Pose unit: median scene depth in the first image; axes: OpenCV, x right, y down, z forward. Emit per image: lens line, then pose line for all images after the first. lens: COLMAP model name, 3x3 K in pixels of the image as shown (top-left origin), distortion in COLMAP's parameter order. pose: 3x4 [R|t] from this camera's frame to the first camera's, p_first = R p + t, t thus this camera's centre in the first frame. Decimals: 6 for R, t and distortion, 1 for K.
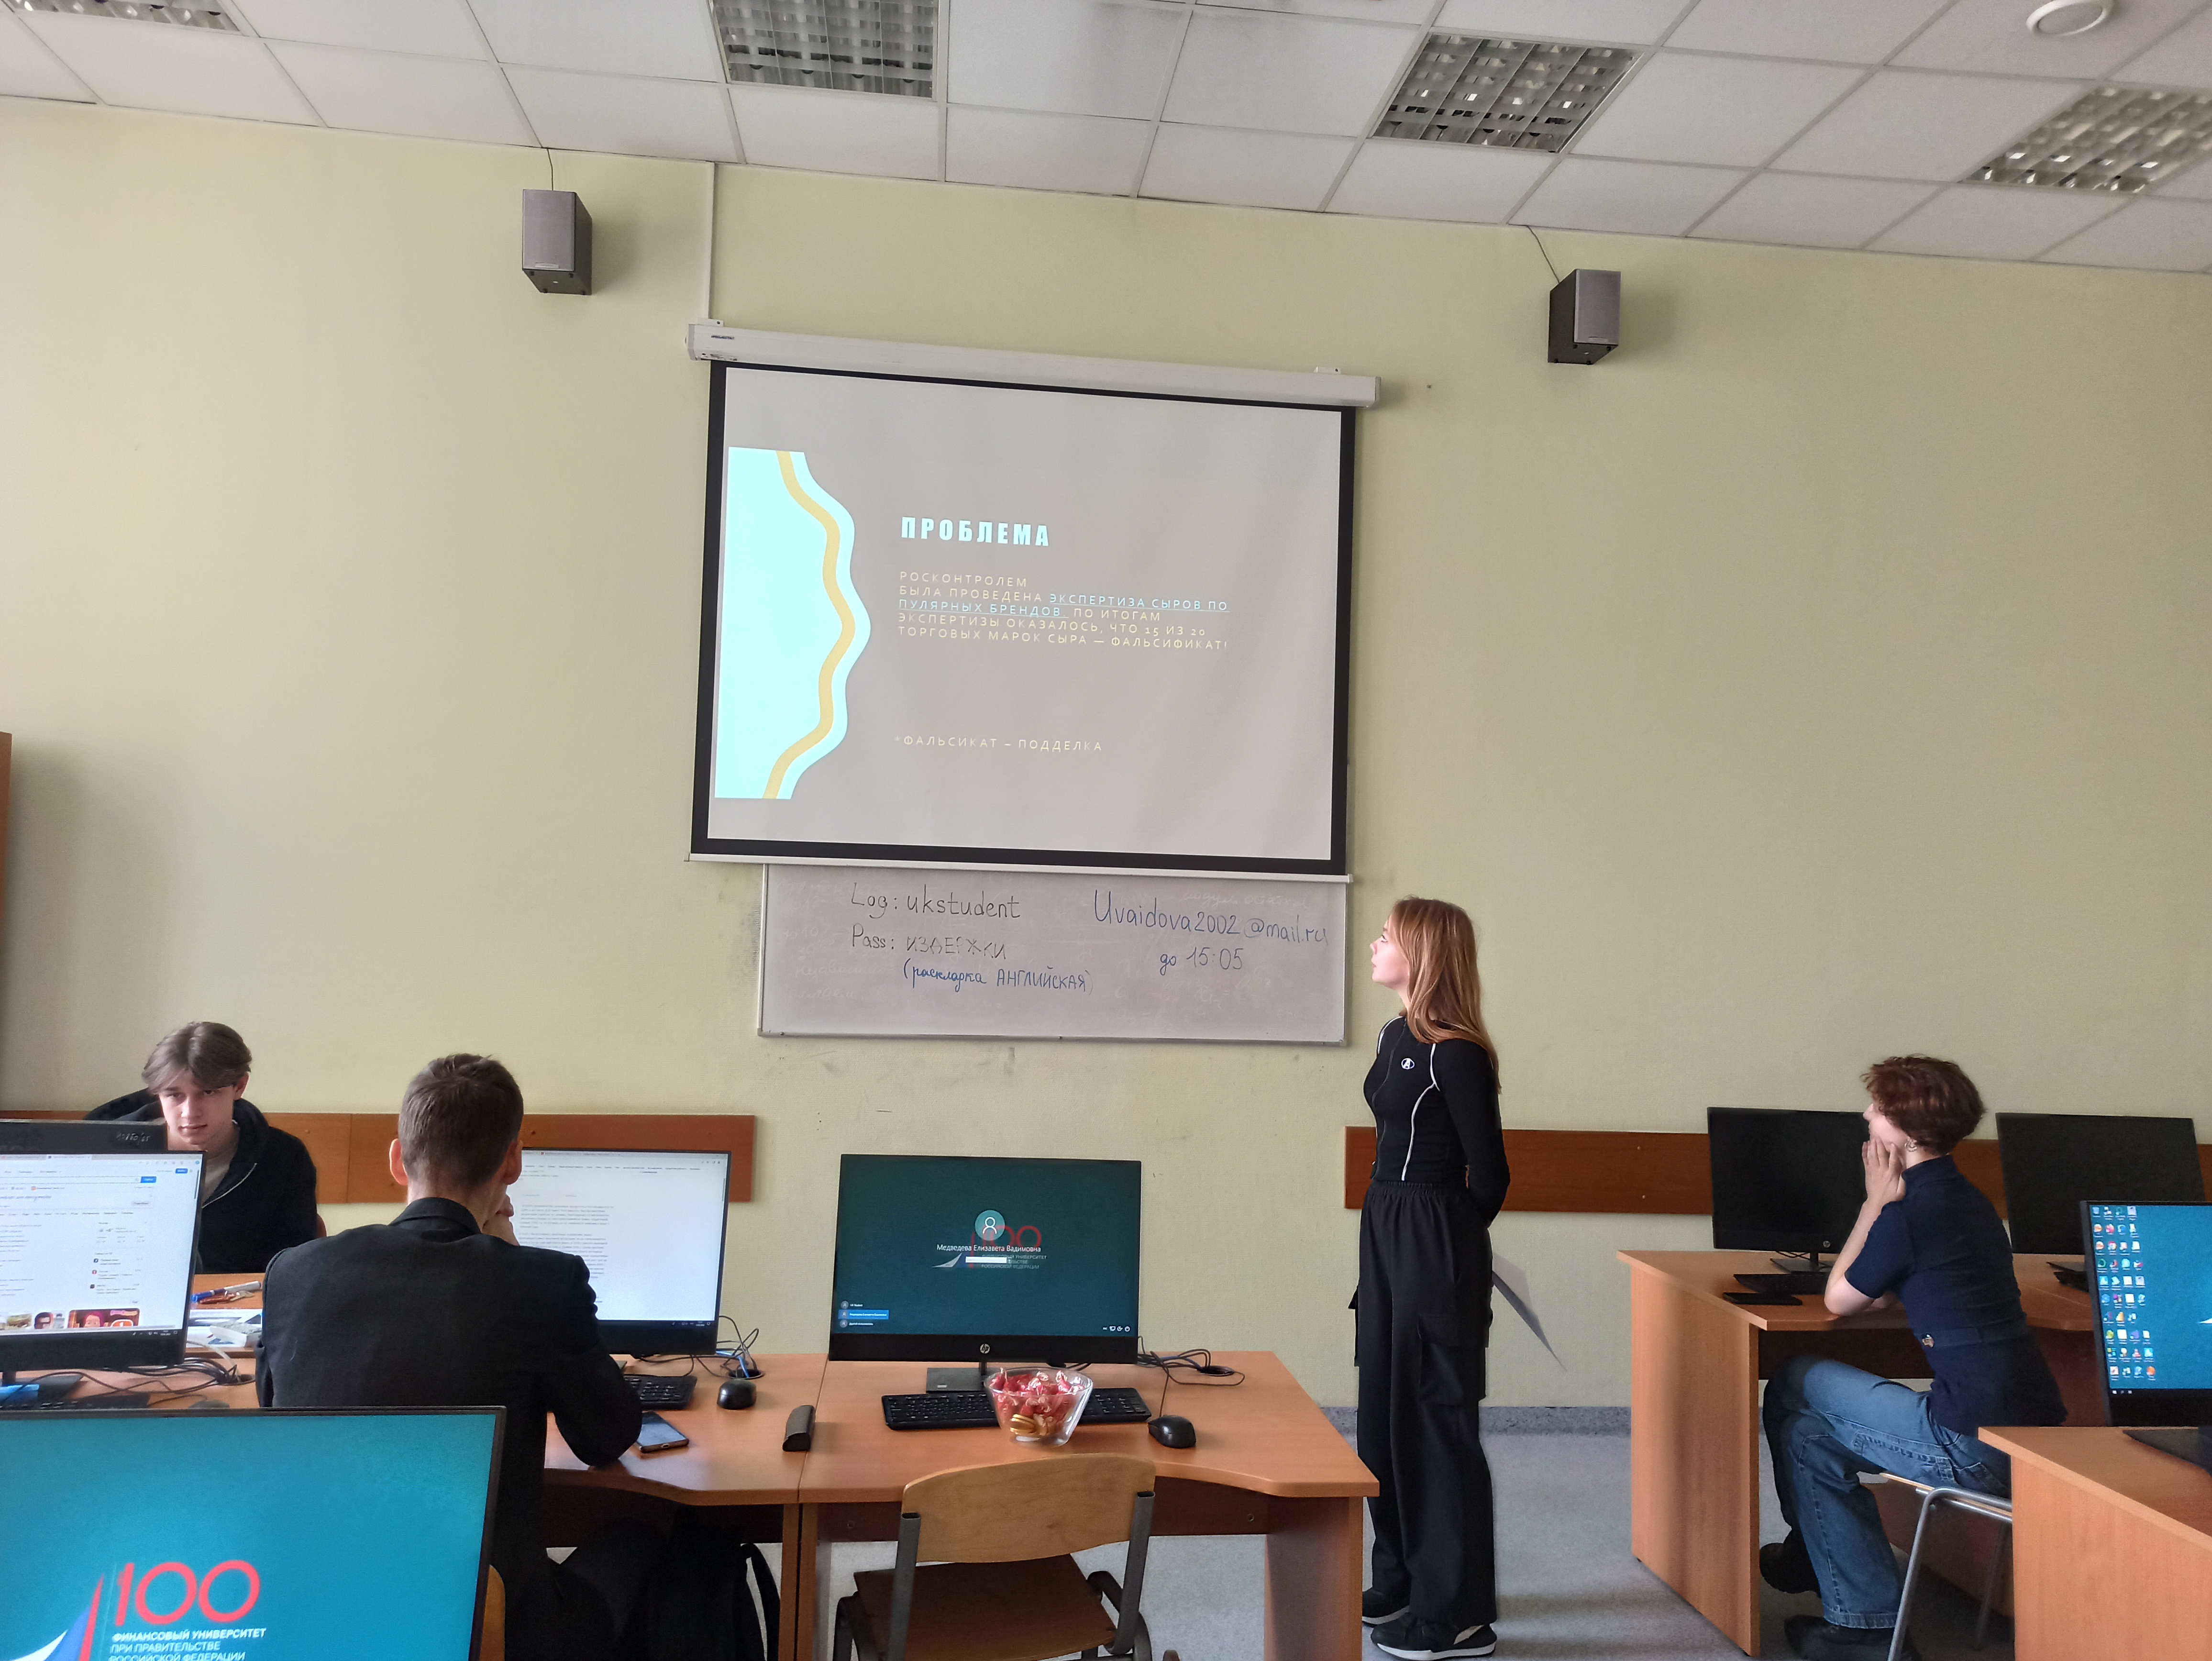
lens RADIAL K [[1563.7, 0, 1106.0], [0, 1563.7, 830.5], [0, 0, 1]] dist [0.080836, -0.111447]
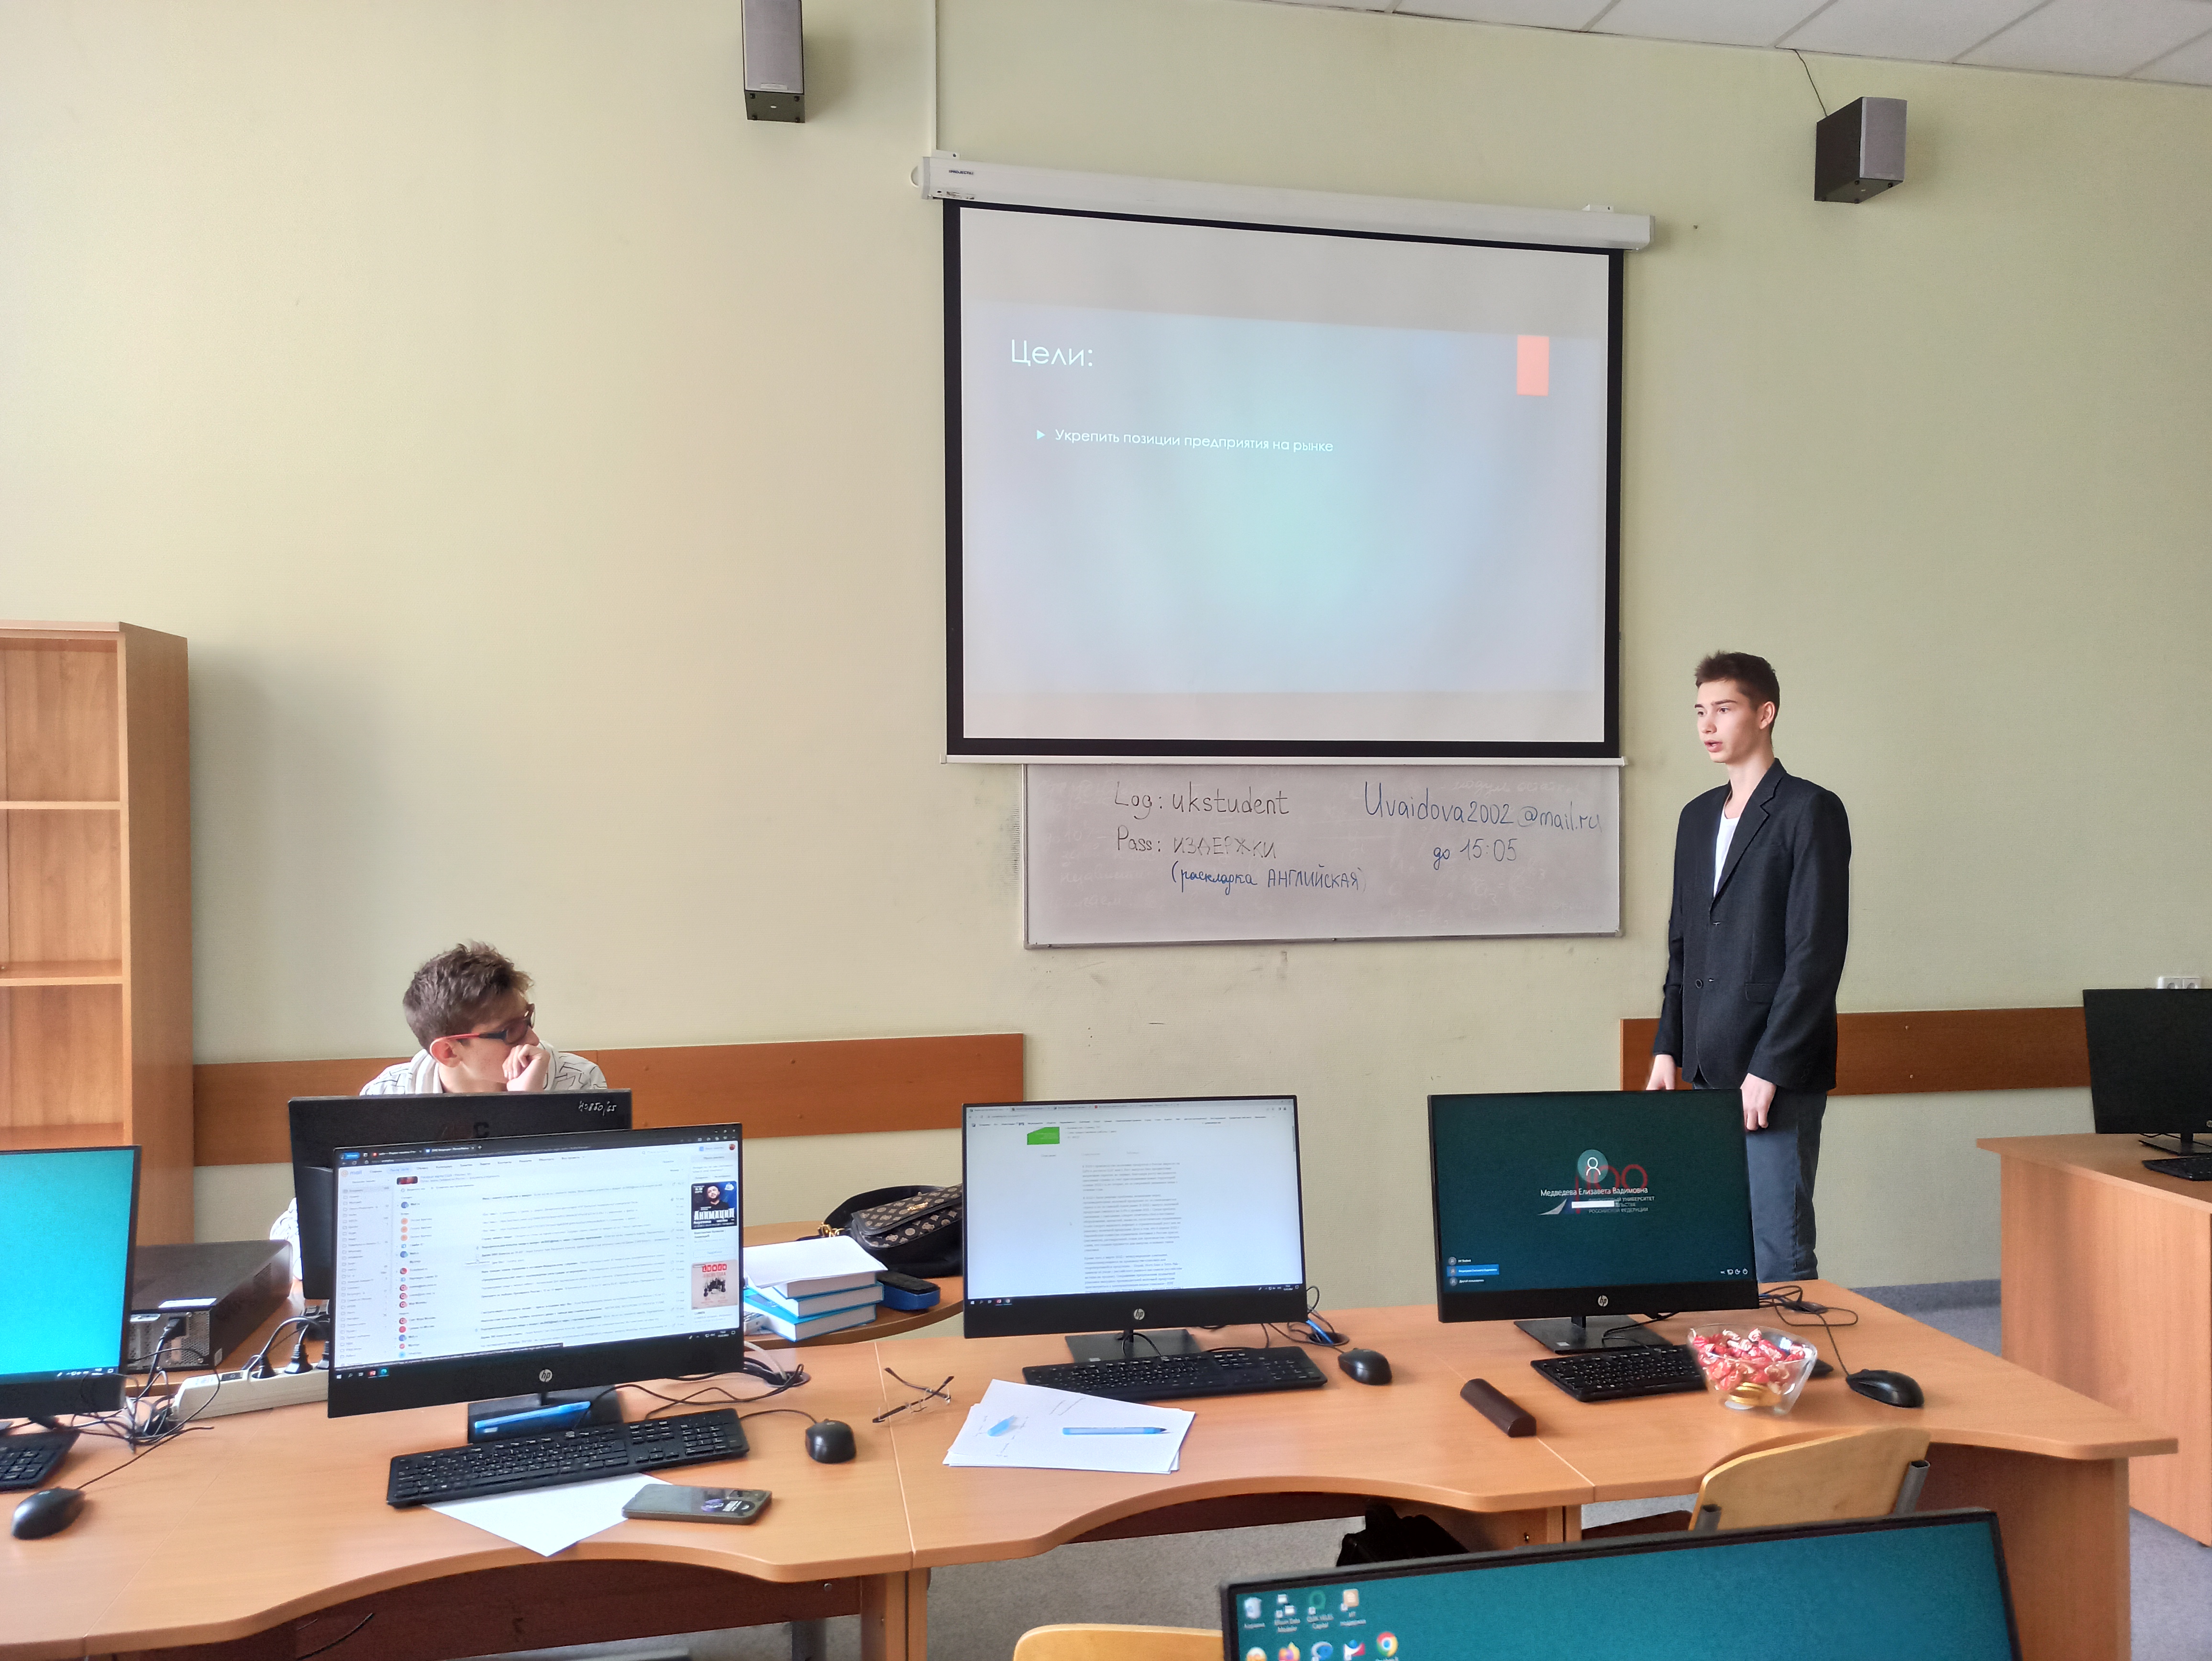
lens RADIAL K [[1562.5, 0, 1106.0], [0, 1562.5, 830.5], [0, 0, 1]] dist [0.056494, -0.045158]
pose [[0.996213, -0.031765, 0.080940, -0.242263], [0.025313, 0.996511, 0.079535, -0.011355], [-0.083184, -0.077185, 0.993541, 0.081790]]
